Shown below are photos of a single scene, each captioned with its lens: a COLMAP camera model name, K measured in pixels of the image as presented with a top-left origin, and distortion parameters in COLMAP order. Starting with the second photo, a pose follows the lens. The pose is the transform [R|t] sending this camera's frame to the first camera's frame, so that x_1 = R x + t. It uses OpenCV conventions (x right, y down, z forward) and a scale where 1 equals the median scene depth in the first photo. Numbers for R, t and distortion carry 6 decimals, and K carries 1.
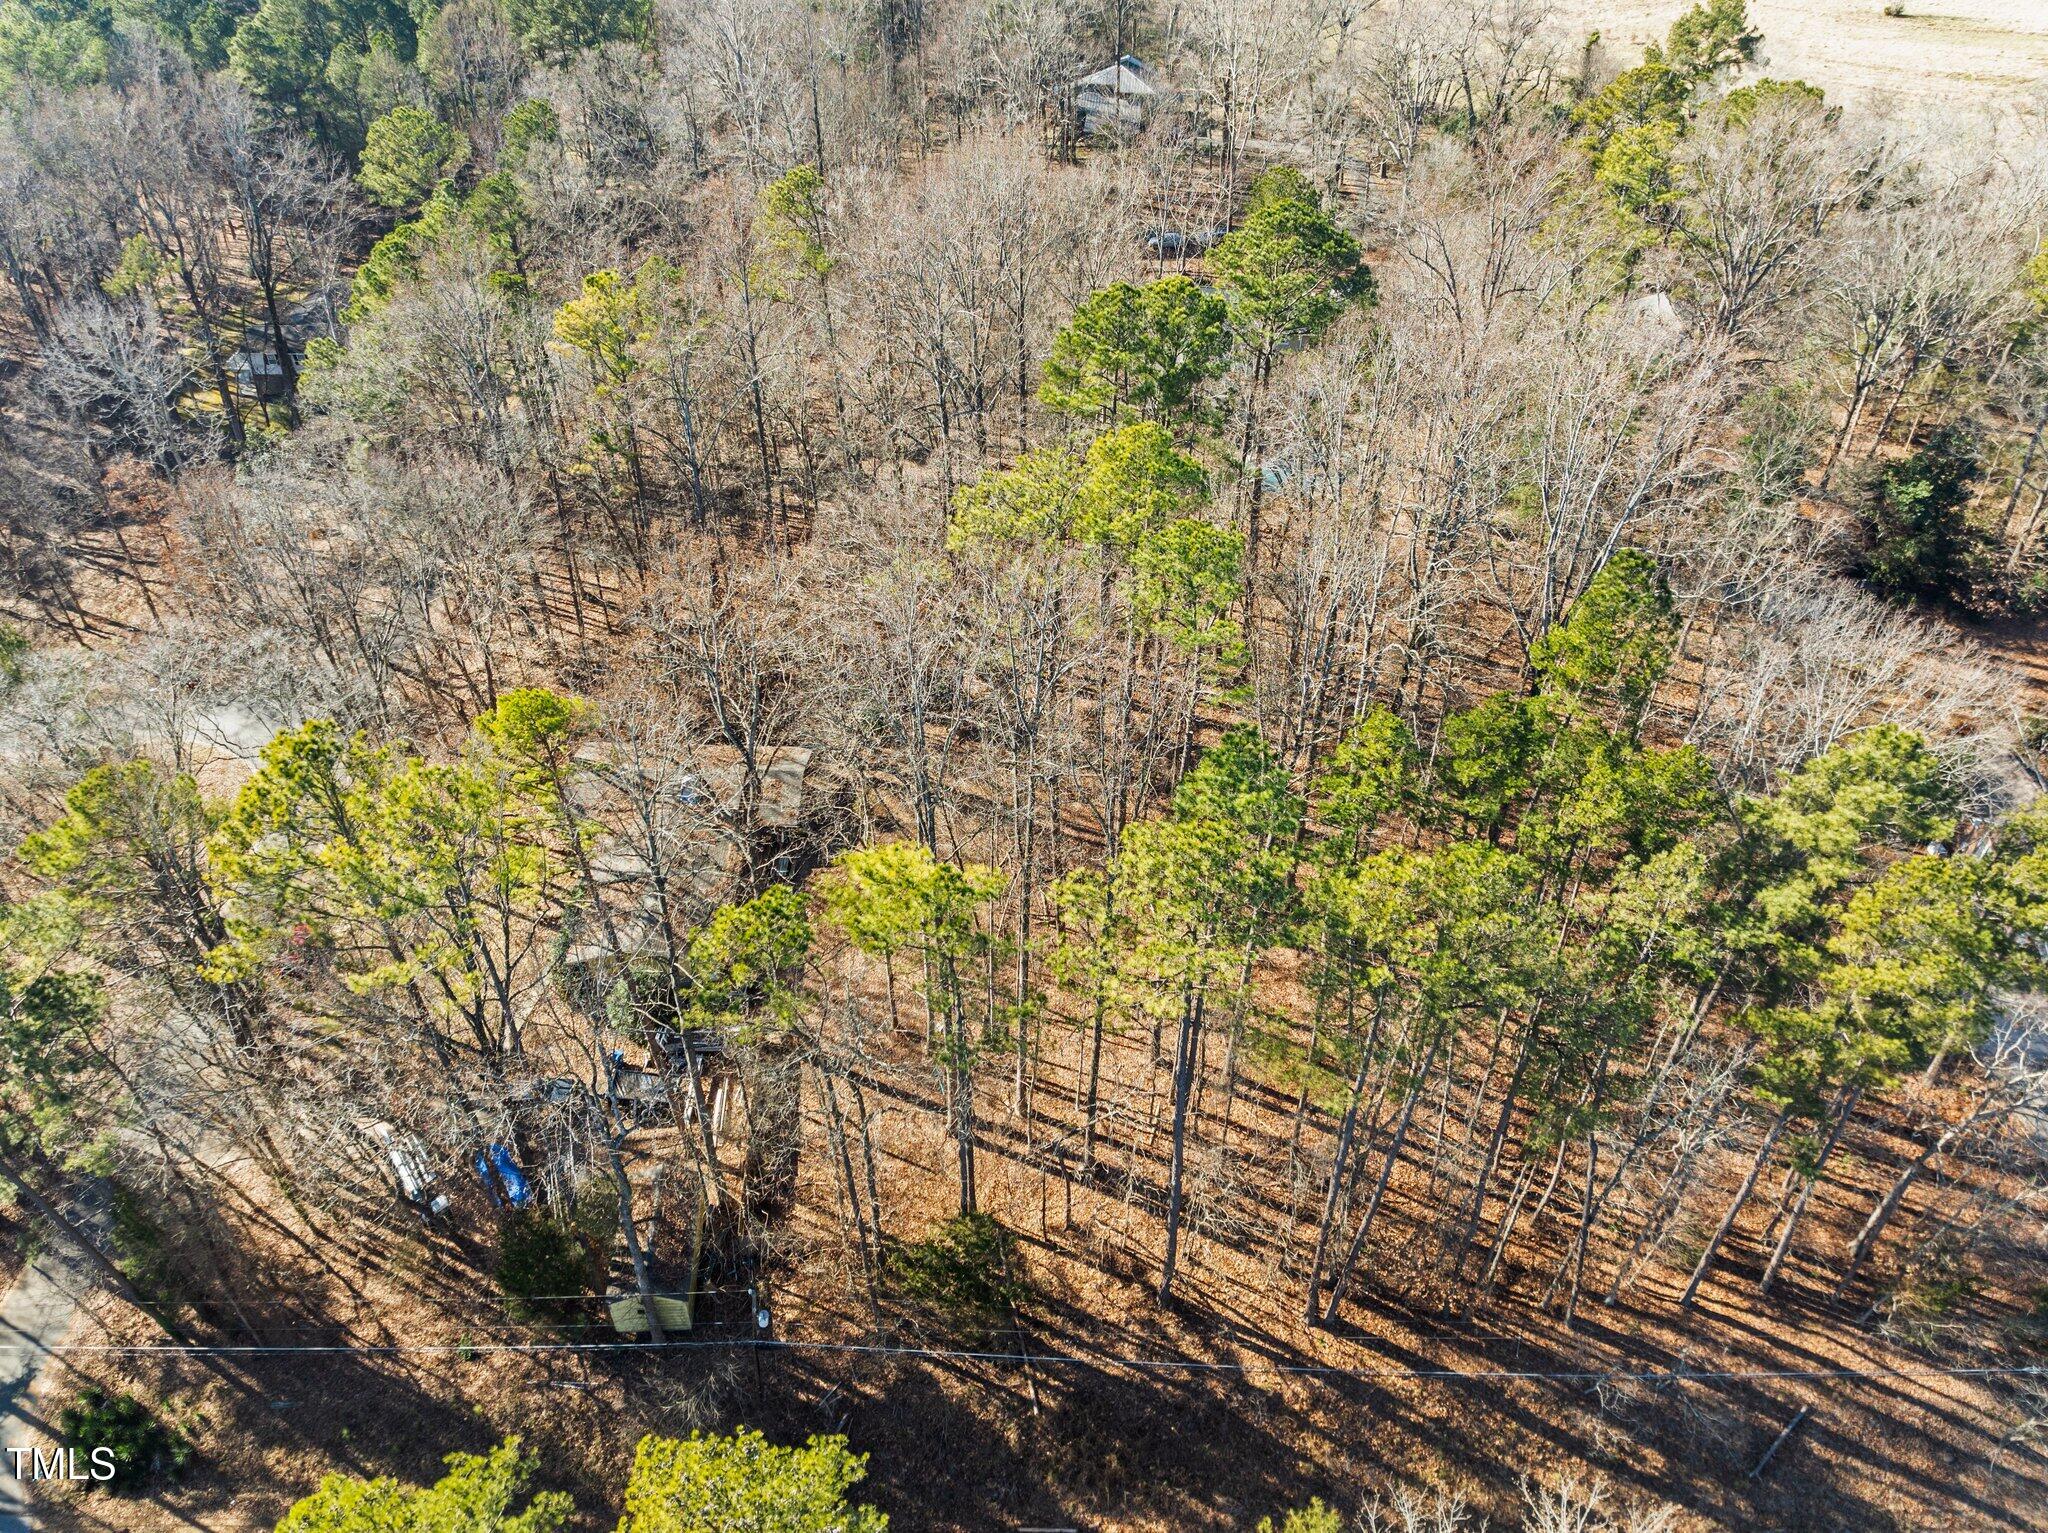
lens RADIAL K [[1467.3, 0, 1026.2], [0, 1467.3, 760.9], [0, 0, 1]] dist [-0.040095, 0.006916]
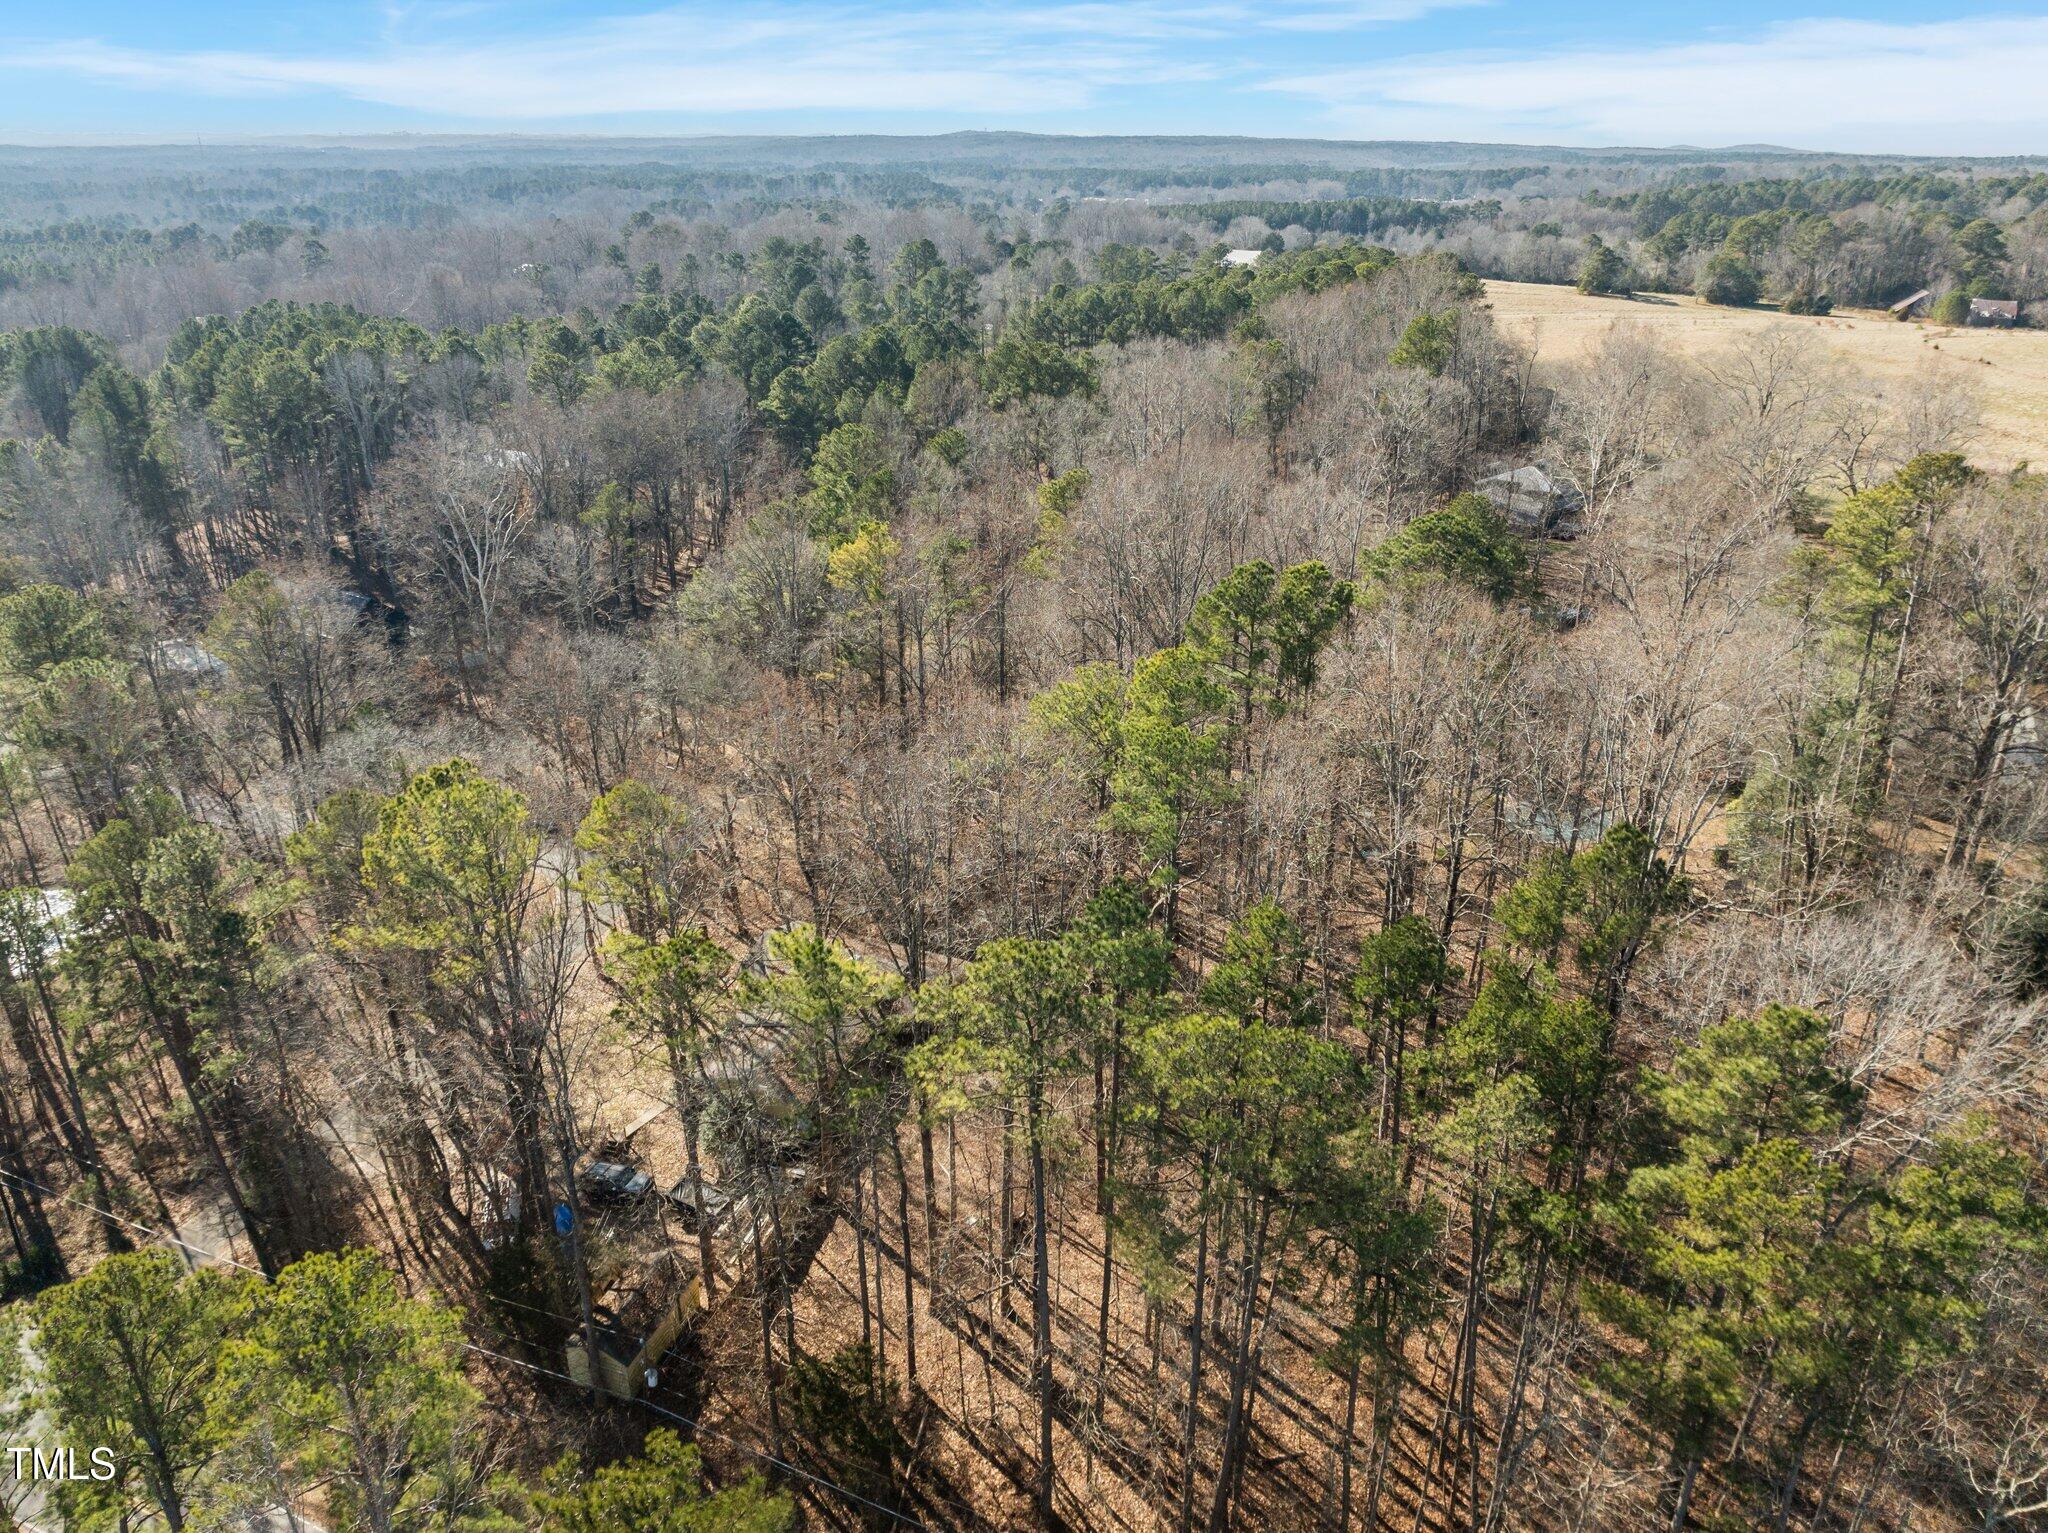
lens RADIAL K [[1458.4, 0, 1020.3], [0, 1458.4, 748.1], [0, 0, 1]] dist [-0.032639, 0.009293]
pose [[0.923658, 0.146168, -0.354247, 0.317796], [-0.236678, 0.944614, -0.227349, 0.103611], [0.301395, 0.293836, 0.907095, -0.015773]]
